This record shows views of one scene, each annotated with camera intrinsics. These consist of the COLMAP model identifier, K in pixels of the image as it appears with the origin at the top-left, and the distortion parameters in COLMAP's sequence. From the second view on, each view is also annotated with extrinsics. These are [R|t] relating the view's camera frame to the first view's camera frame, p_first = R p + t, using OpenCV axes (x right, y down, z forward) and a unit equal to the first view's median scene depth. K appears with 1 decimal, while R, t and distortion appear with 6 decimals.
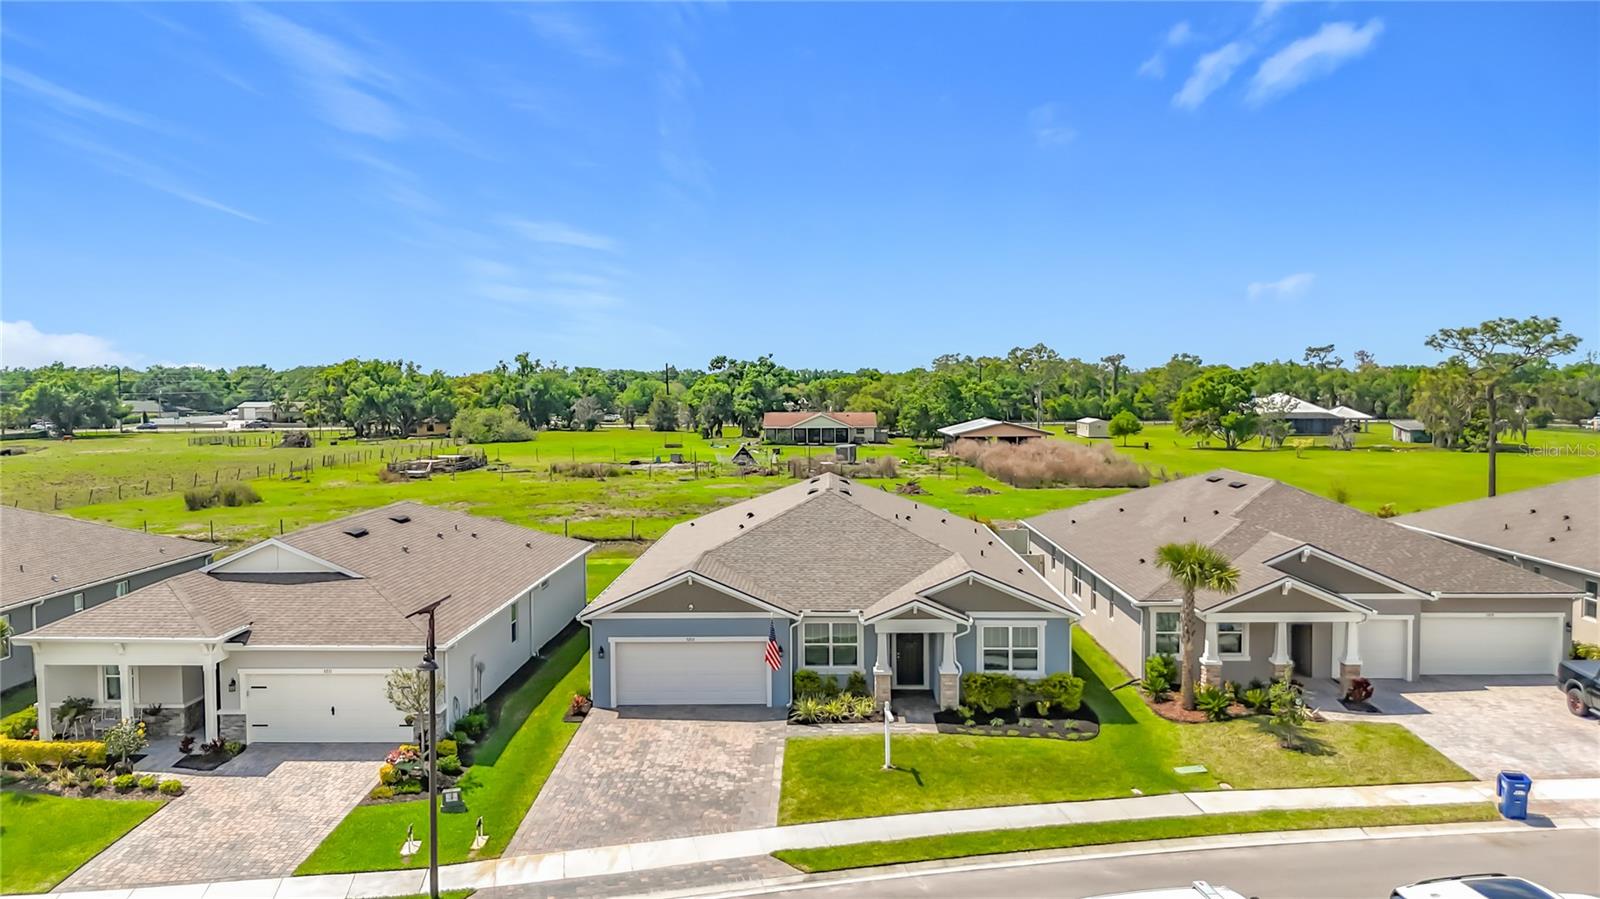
lens RADIAL K [[1174.7, 0, 800.0], [0, 1174.7, 449.5], [0, 0, 1]] dist [-0.007785, -0.005495]
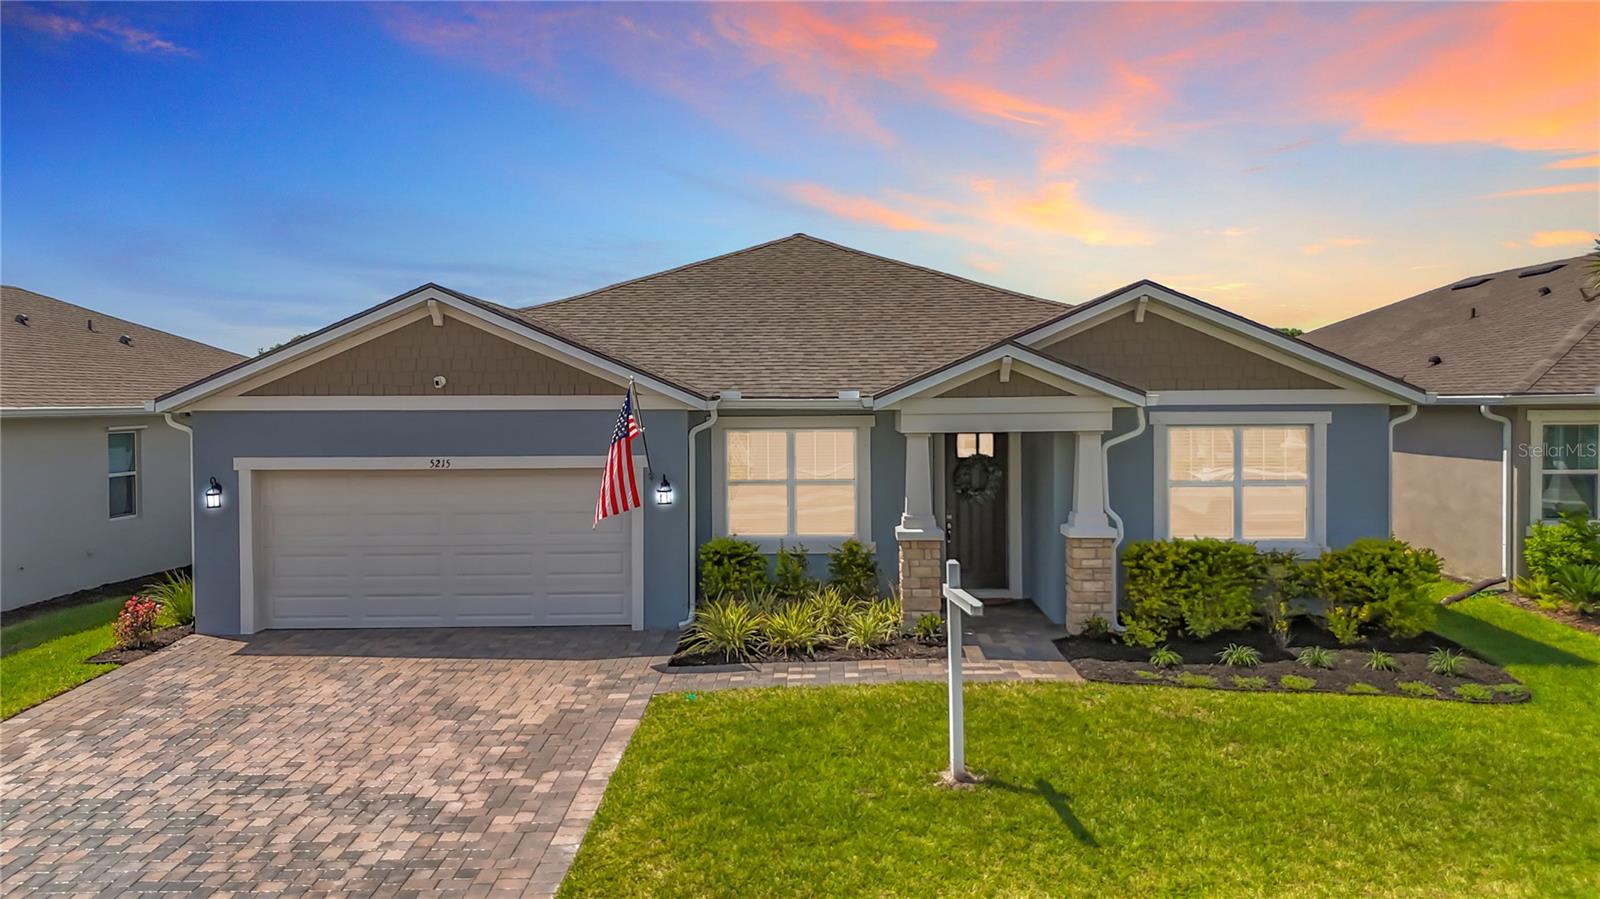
lens RADIAL K [[1198.7, 0, 800.0], [0, 1198.7, 449.5], [0, 0, 1]] dist [0.031625, -0.005500]
pose [[0.999994, -0.001115, 0.003287, 0.030130], [0.001141, 0.999969, -0.007818, 0.169575], [-0.003278, 0.007822, 0.999964, 0.620923]]
